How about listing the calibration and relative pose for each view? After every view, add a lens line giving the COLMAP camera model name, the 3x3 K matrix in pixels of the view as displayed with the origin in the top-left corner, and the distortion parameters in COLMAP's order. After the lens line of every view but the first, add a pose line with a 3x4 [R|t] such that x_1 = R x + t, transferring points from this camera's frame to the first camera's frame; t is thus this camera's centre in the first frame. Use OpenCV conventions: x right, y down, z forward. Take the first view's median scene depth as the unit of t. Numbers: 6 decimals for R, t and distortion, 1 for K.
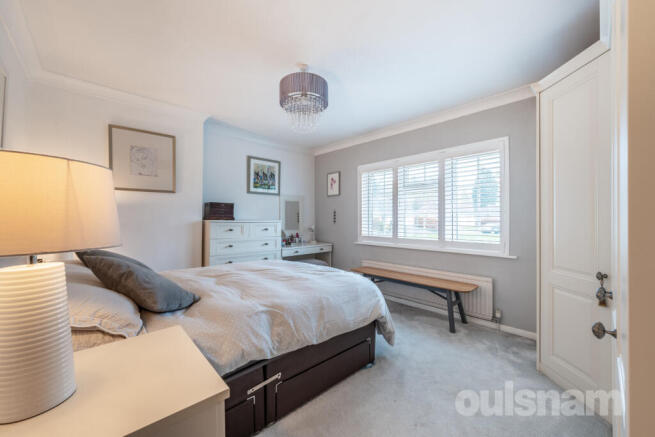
lens RADIAL K [[254.8, 0, 327.2], [0, 254.8, 220.0], [0, 0, 1]] dist [-0.001477, 0.000058]
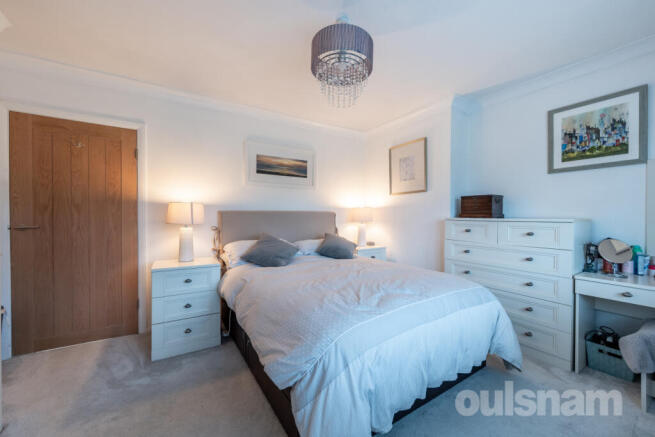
lens RADIAL K [[254.8, 0, 326.8], [0, 254.8, 217.9], [0, 0, 1]] dist [-0.001477, 0.000058]
pose [[-0.178803, 0.007257, -0.983858, 0.388125], [0.001690, 0.999974, 0.007069, -0.004487], [0.983883, -0.000399, -0.178811, 0.601698]]
